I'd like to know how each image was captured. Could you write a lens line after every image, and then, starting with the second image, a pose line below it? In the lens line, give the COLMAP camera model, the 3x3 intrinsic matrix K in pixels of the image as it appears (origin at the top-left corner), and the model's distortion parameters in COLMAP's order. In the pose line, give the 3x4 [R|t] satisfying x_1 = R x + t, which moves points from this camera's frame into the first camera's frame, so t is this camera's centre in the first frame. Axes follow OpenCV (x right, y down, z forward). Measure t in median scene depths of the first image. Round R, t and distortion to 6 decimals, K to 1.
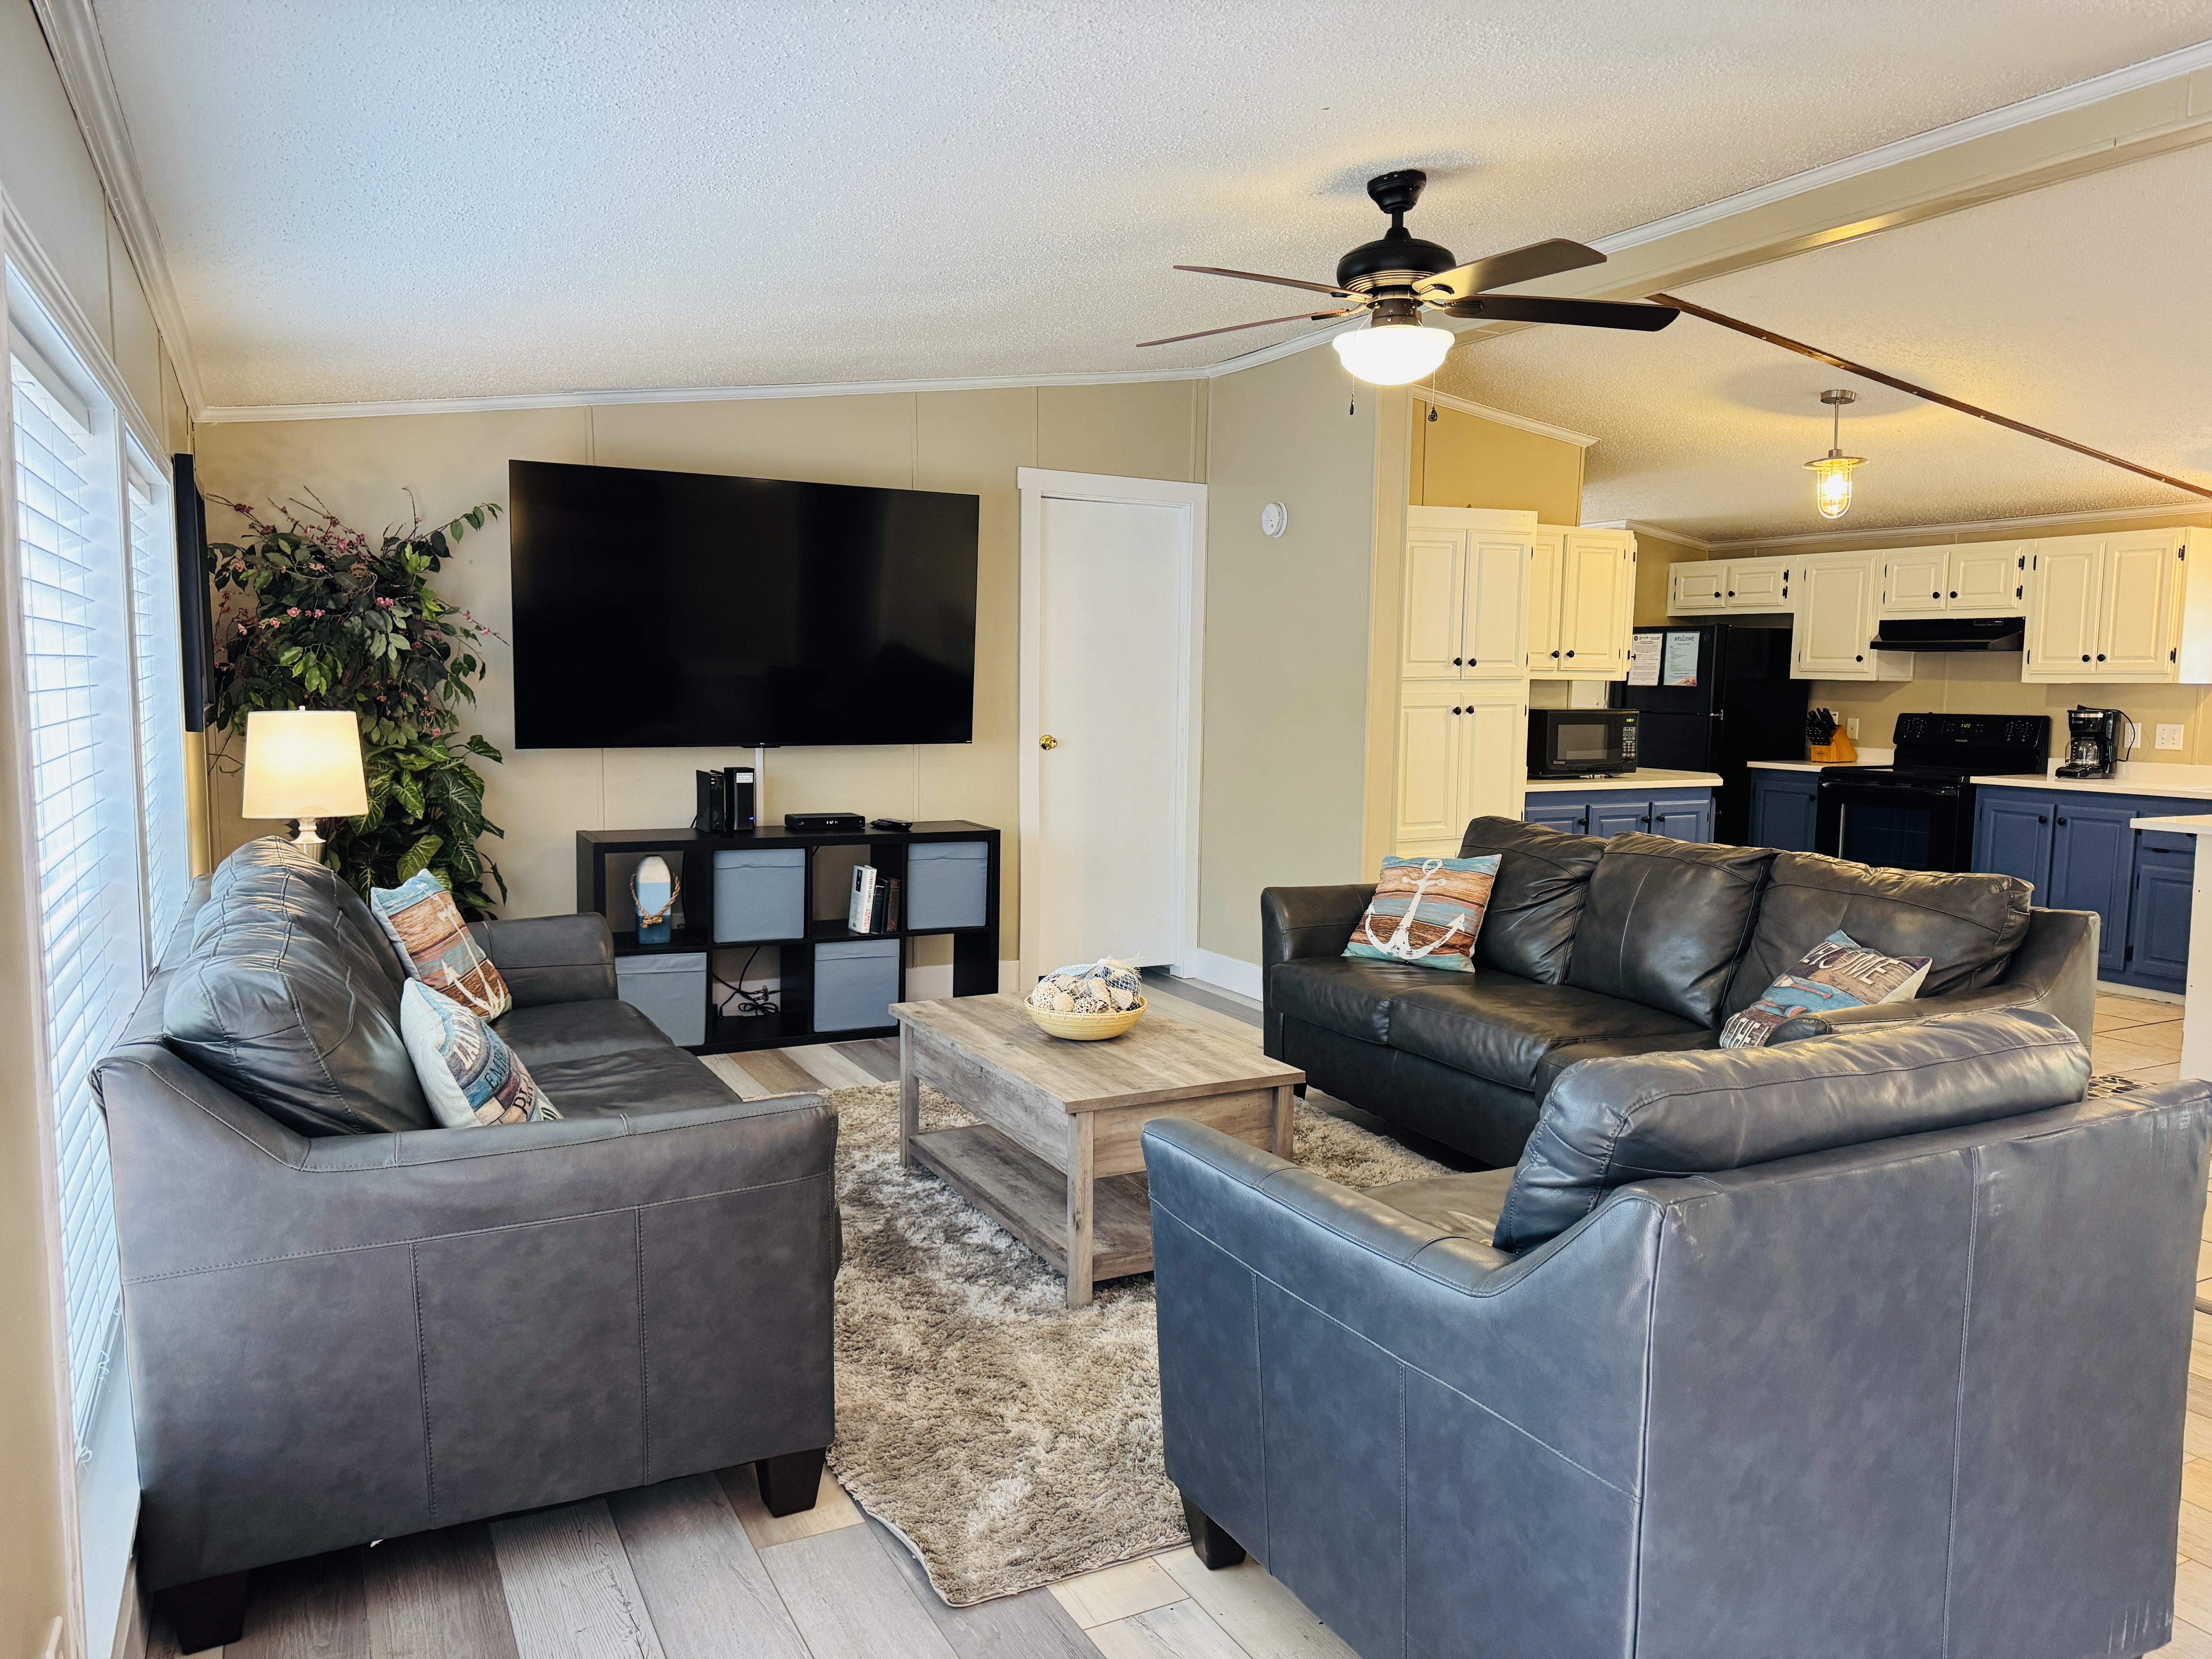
lens RADIAL K [[1556.6, 0, 1111.7], [0, 1556.6, 834.4], [0, 0, 1]] dist [0.107760, -0.160318]
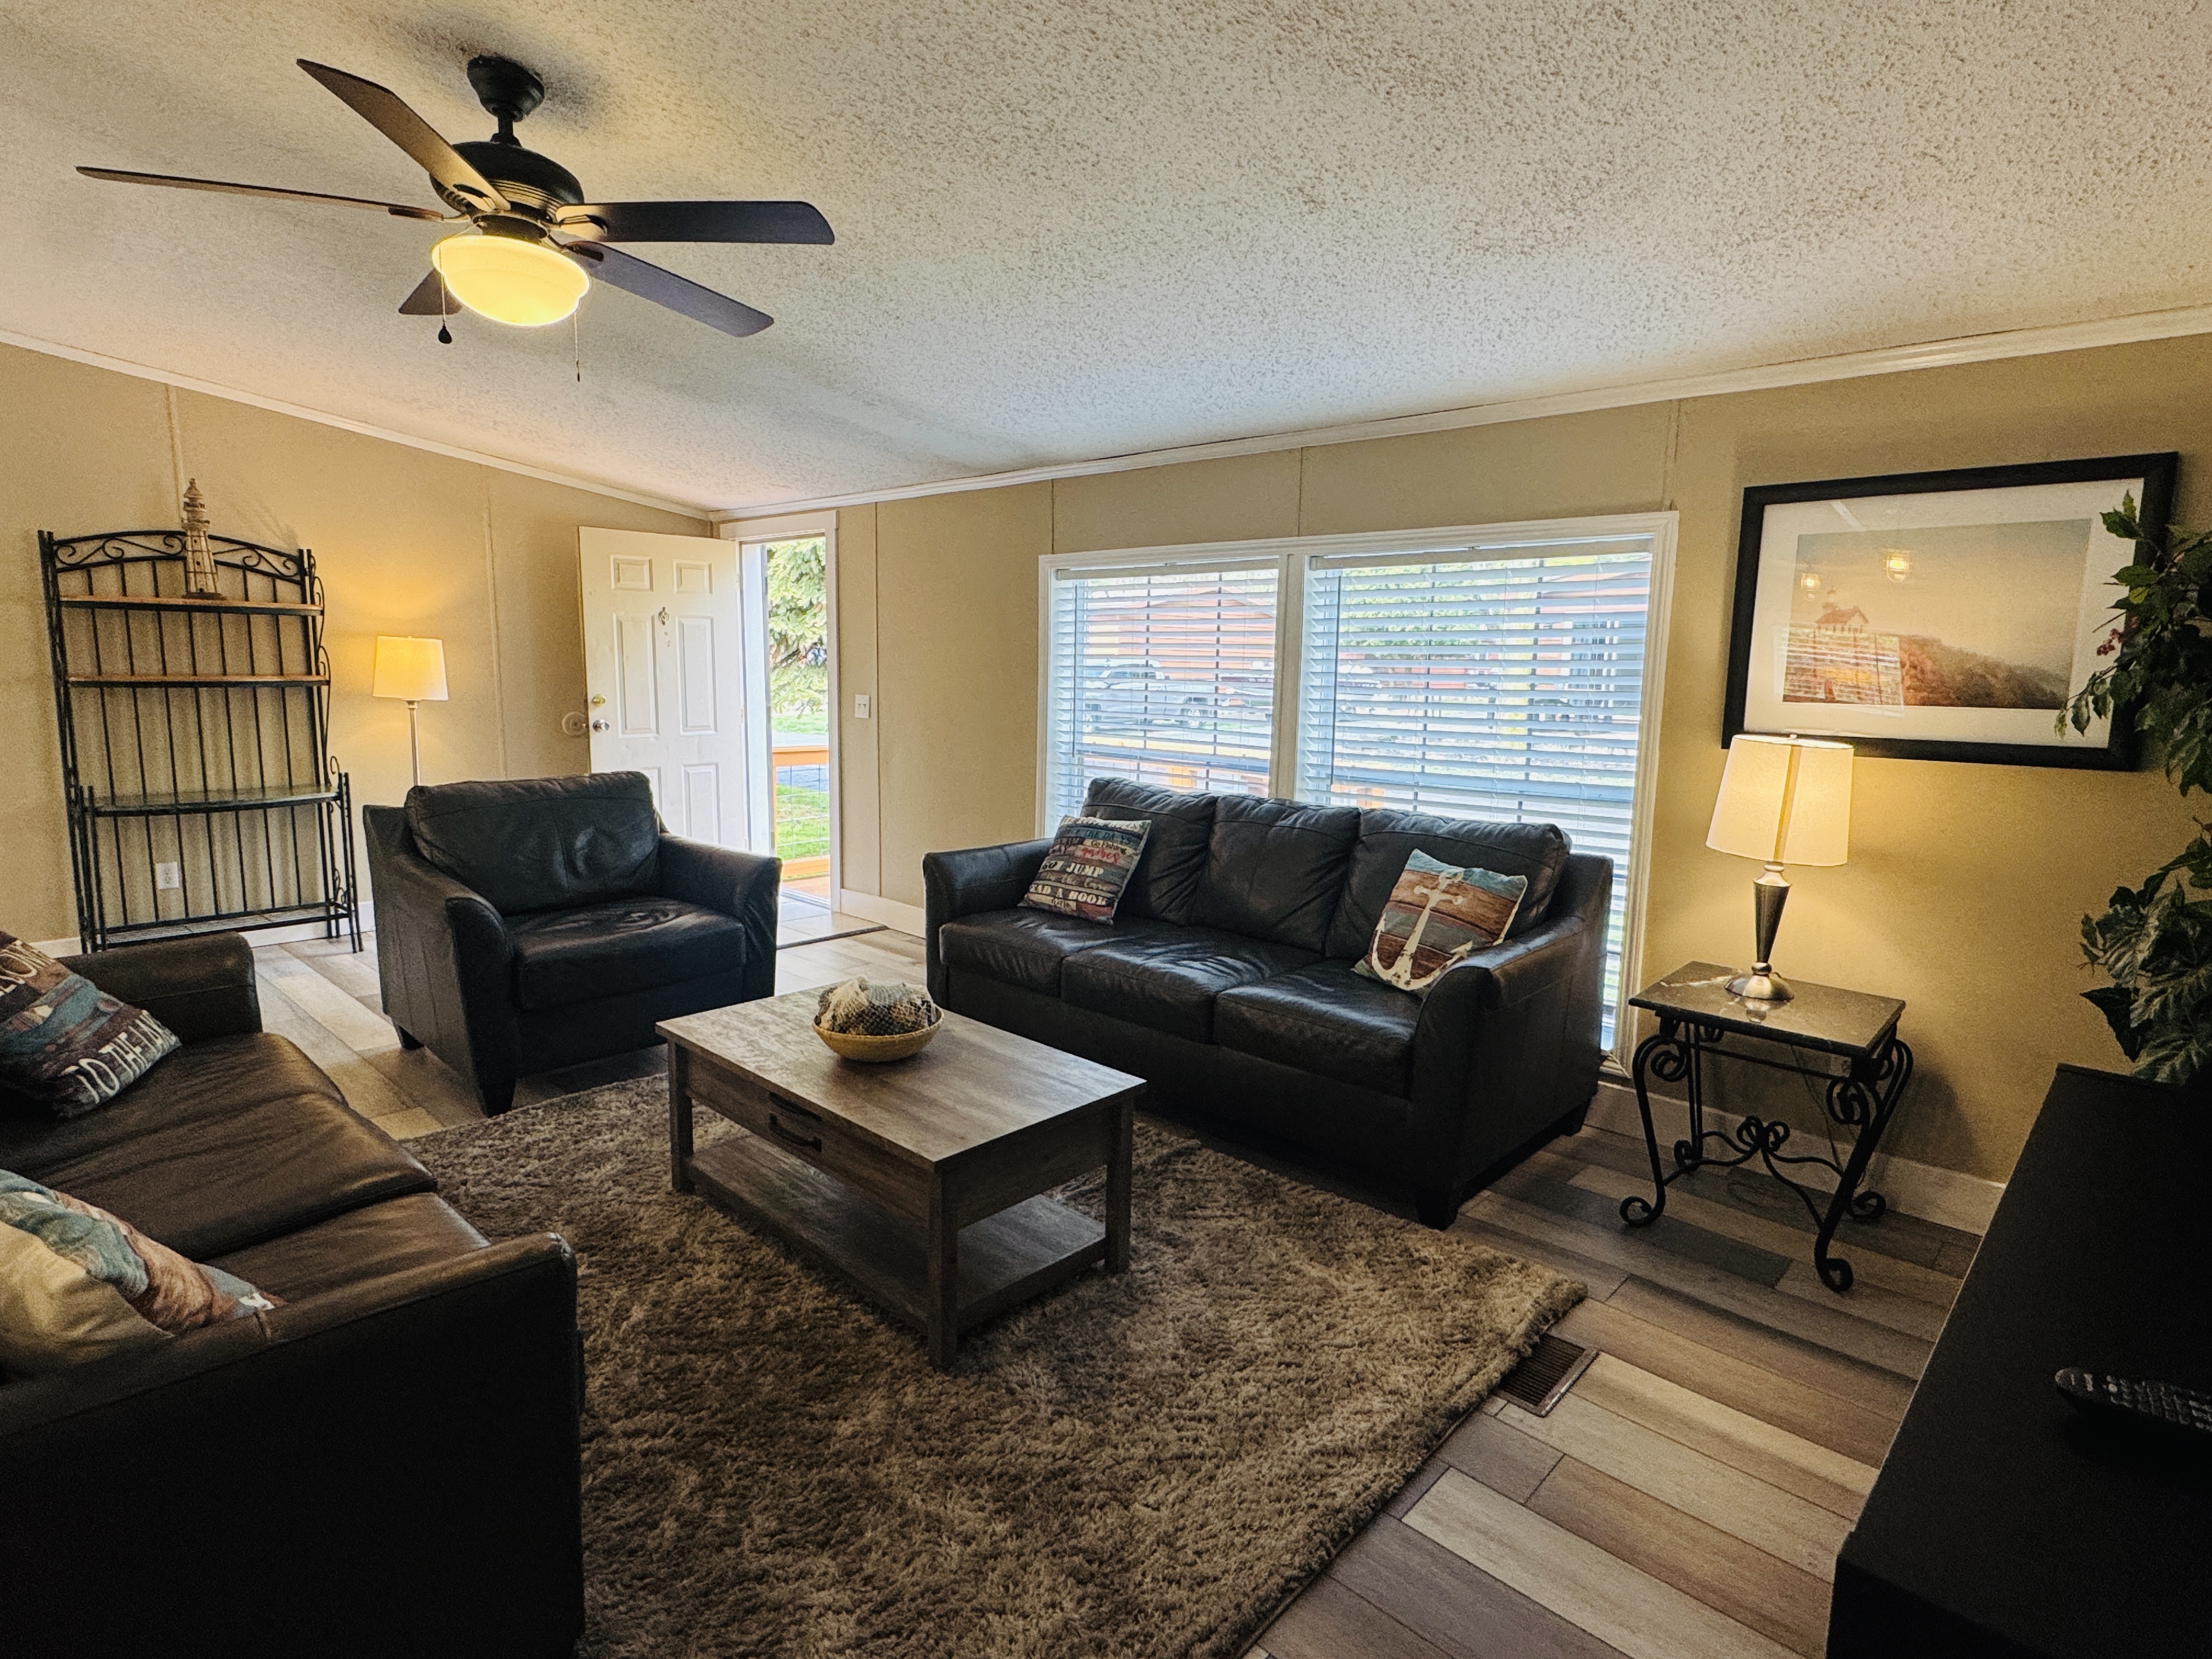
lens RADIAL K [[1155.7, 0, 1092.7], [0, 1155.7, 825.9], [0, 0, 1]] dist [-0.001016, 0.000625]
pose [[-0.945920, 0.017412, -0.323932, 0.070249], [-0.062094, 0.970376, 0.233483, -0.141548], [0.318402, 0.240970, -0.916817, 1.324205]]
